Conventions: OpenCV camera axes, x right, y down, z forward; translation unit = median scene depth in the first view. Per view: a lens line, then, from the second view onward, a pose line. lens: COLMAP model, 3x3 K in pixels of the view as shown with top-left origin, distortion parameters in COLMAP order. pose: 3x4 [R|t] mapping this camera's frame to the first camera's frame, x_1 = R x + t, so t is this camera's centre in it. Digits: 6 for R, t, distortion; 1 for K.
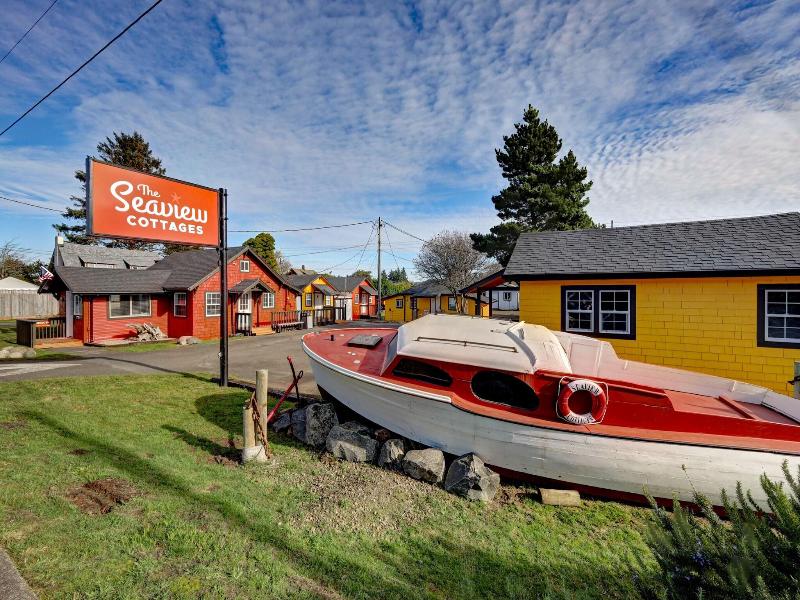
lens RADIAL K [[321.7, 0, 401.2], [0, 321.7, 297.4], [0, 0, 1]] dist [0.000522, -0.001070]
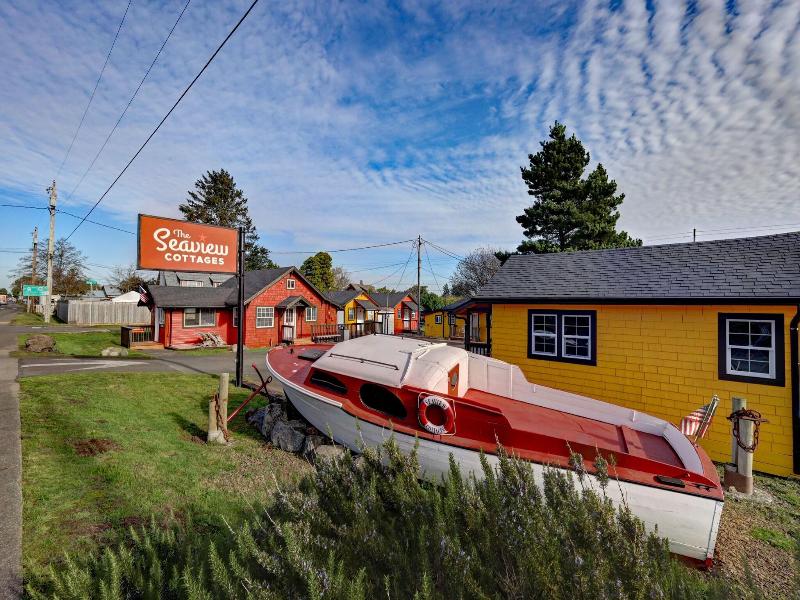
lens RADIAL K [[321.7, 0, 398.6], [0, 321.7, 302.4], [0, 0, 1]] dist [0.000522, -0.001070]
pose [[0.979323, 0.011290, -0.201988, 0.150176], [-0.016855, 0.999524, -0.025855, -0.012618], [0.201600, 0.028725, 0.979047, -0.045447]]
